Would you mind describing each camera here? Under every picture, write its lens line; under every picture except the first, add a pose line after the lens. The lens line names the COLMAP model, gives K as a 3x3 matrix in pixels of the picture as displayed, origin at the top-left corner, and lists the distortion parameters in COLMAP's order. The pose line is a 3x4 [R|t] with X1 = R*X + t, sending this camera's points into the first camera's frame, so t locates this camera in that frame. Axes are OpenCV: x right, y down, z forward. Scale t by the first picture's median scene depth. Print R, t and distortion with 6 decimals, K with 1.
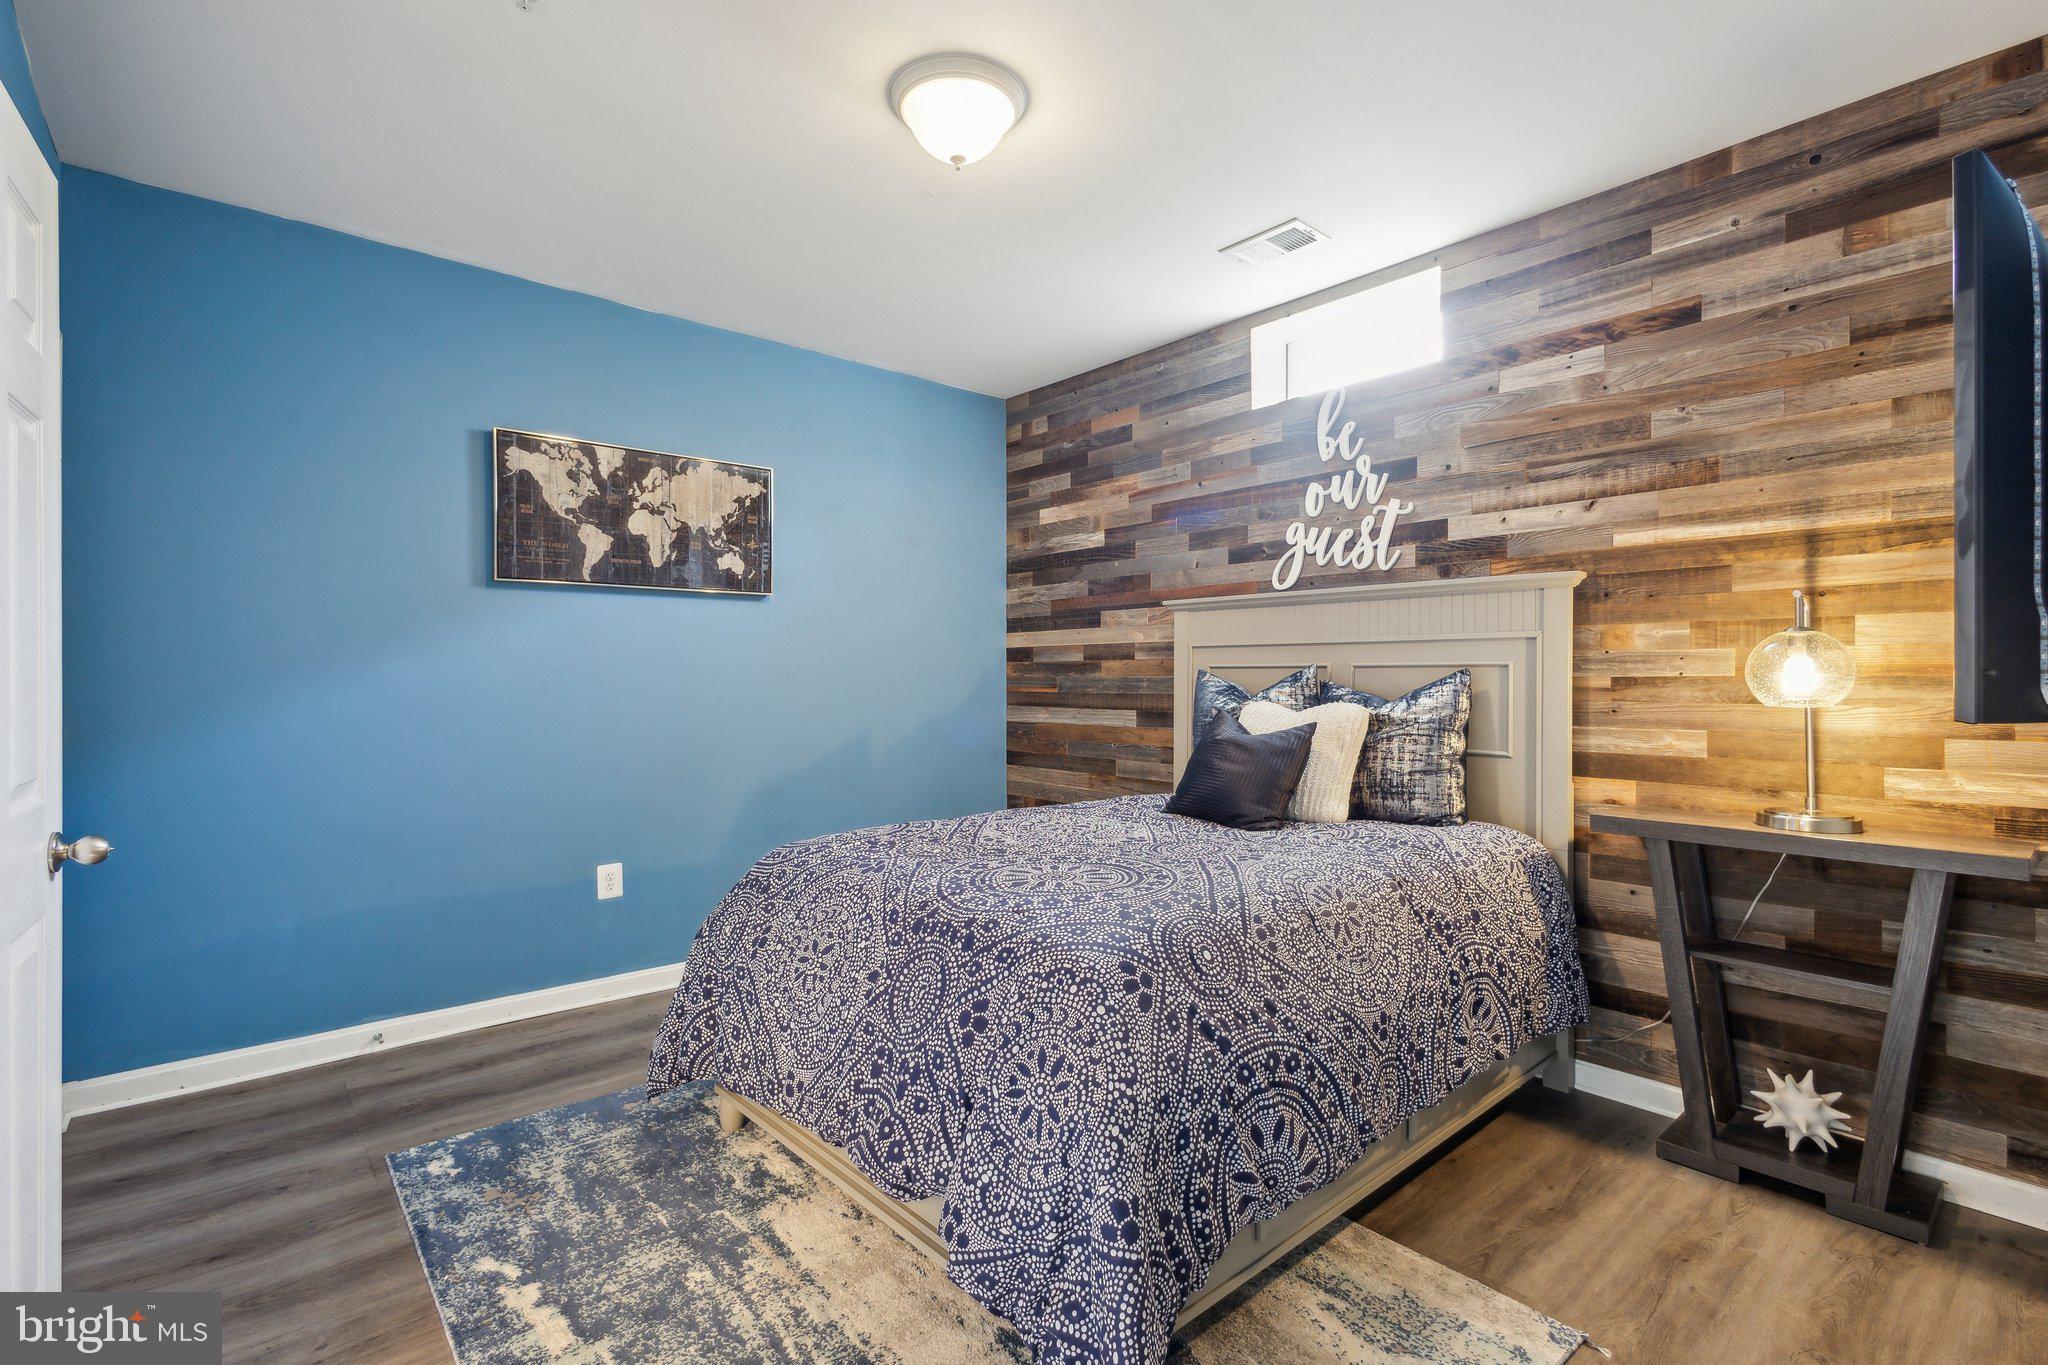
lens RADIAL K [[948.3, 0, 1024.0], [0, 948.3, 678.1], [0, 0, 1]] dist [0.010297, -0.000166]
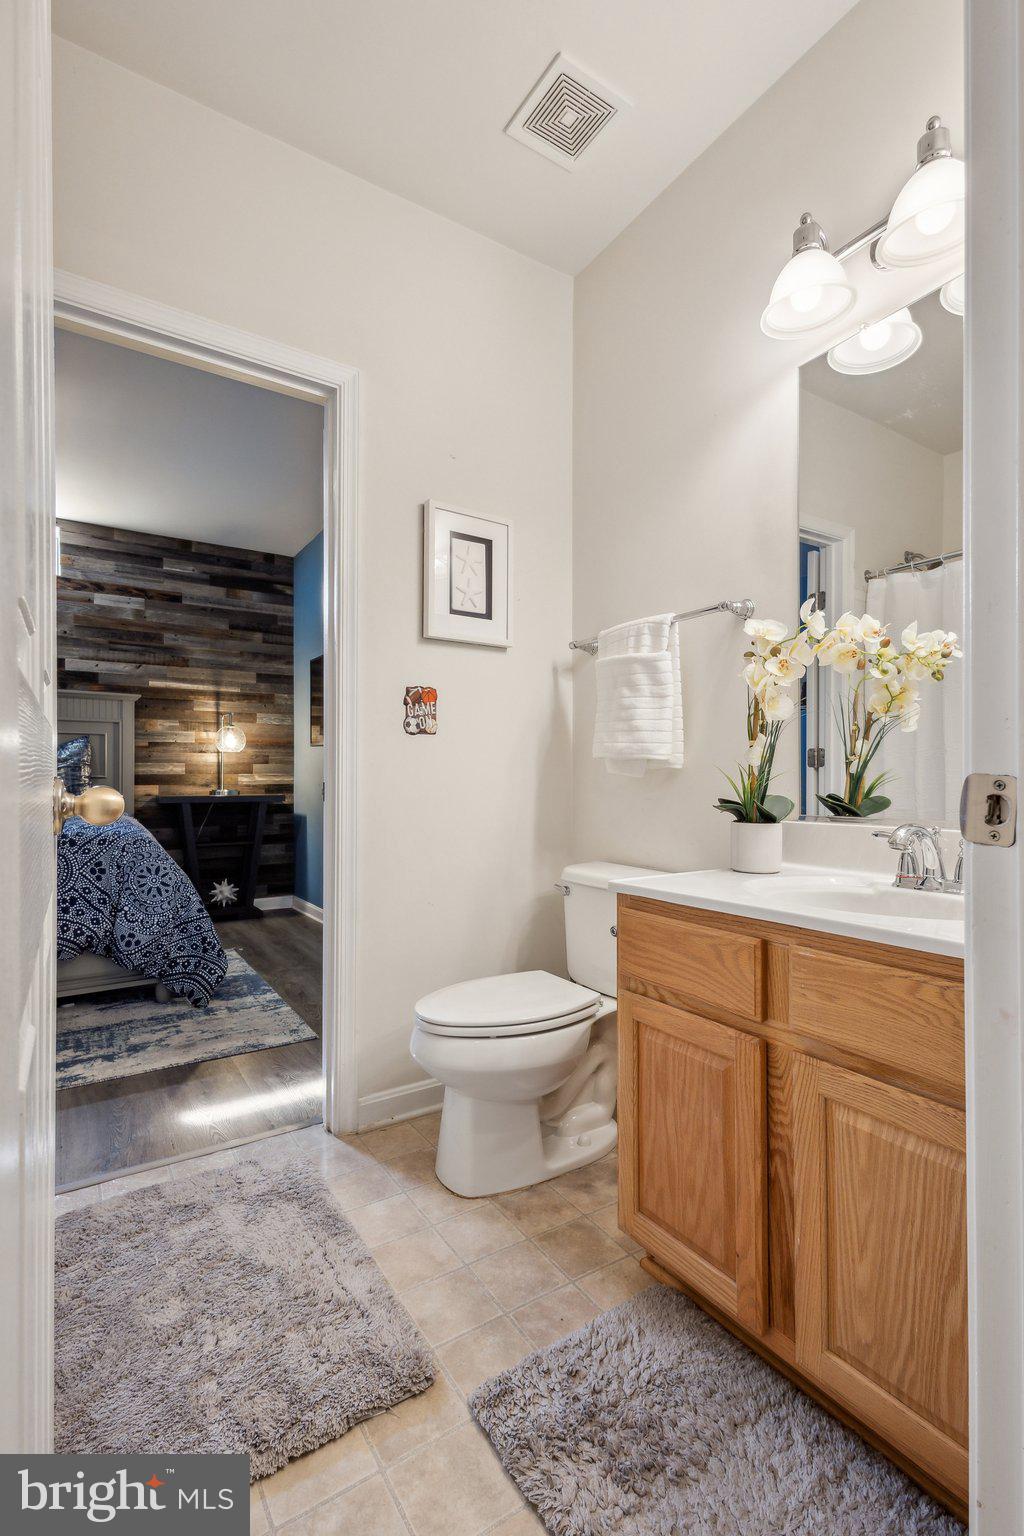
lens RADIAL K [[711.2, 0, 512.0], [0, 711.2, 768.0], [0, 0, 1]] dist [0.010297, -0.000166]
pose [[0.141674, 0.011639, 0.989845, -1.043676], [0.000215, 0.999930, -0.011788, 0.089028], [-0.989913, 0.001883, 0.141661, -0.142548]]
